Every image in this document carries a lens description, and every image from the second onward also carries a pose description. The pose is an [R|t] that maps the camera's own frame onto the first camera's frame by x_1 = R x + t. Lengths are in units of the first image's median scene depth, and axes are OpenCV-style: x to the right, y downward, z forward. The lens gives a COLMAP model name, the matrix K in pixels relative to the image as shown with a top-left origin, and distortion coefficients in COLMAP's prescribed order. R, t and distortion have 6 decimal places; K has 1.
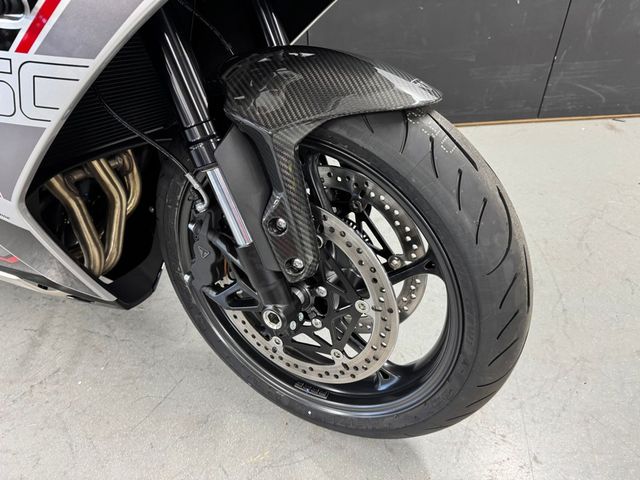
lens RADIAL K [[453.4, 0, 320.0], [0, 453.4, 240.0], [0, 0, 1]] dist [0.020904, -0.005924]
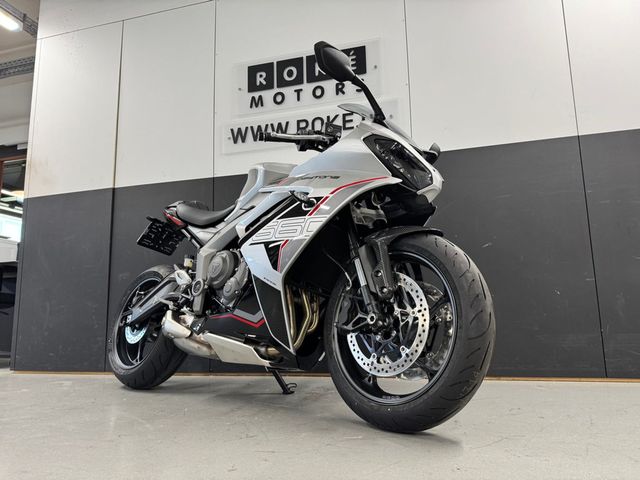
lens RADIAL K [[453.4, 0, 320.0], [0, 453.4, 240.0], [0, 0, 1]] dist [0.020904, -0.005924]
pose [[0.949319, -0.031320, -0.312748, 0.327239], [-0.215695, 0.658837, -0.720701, 1.439618], [0.228623, 0.751634, 0.618691, -0.645205]]
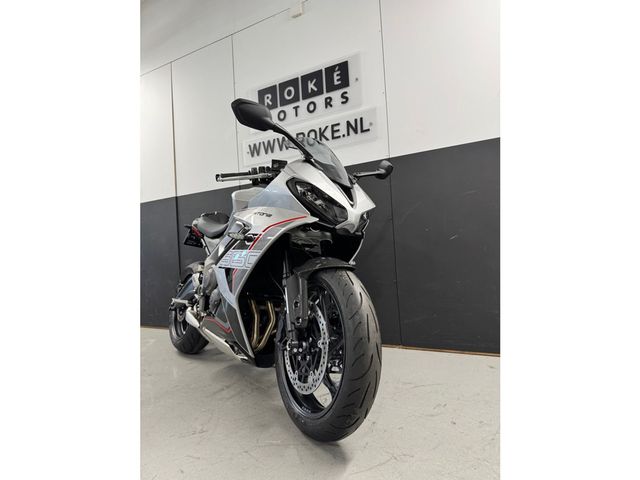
lens RADIAL K [[342.6, 0, 320.0], [0, 342.6, 240.0], [0, 0, 1]] dist [-0.002533, -0.000594]
pose [[0.861223, -0.025679, -0.507578, 0.970224], [-0.310344, 0.764325, -0.565238, 0.702403], [0.402469, 0.644320, 0.650285, -0.533563]]
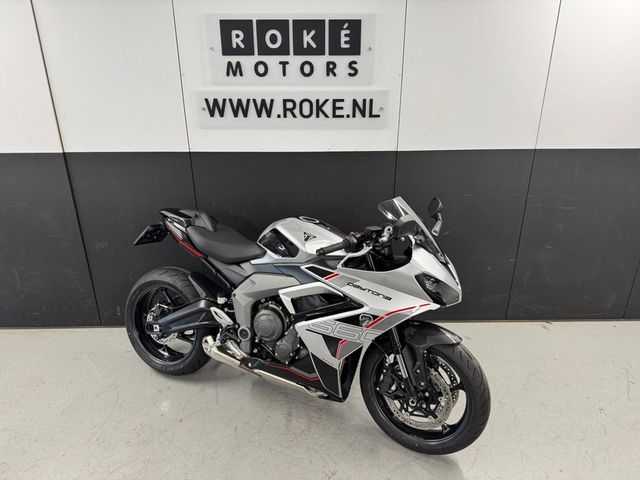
lens RADIAL K [[453.4, 0, 320.0], [0, 453.4, 240.0], [0, 0, 1]] dist [0.020904, -0.005924]
pose [[0.998927, 0.045177, -0.010203, -0.731700], [-0.046103, 0.948849, -0.312347, 0.112445], [-0.004430, 0.312482, 0.949913, -2.286380]]
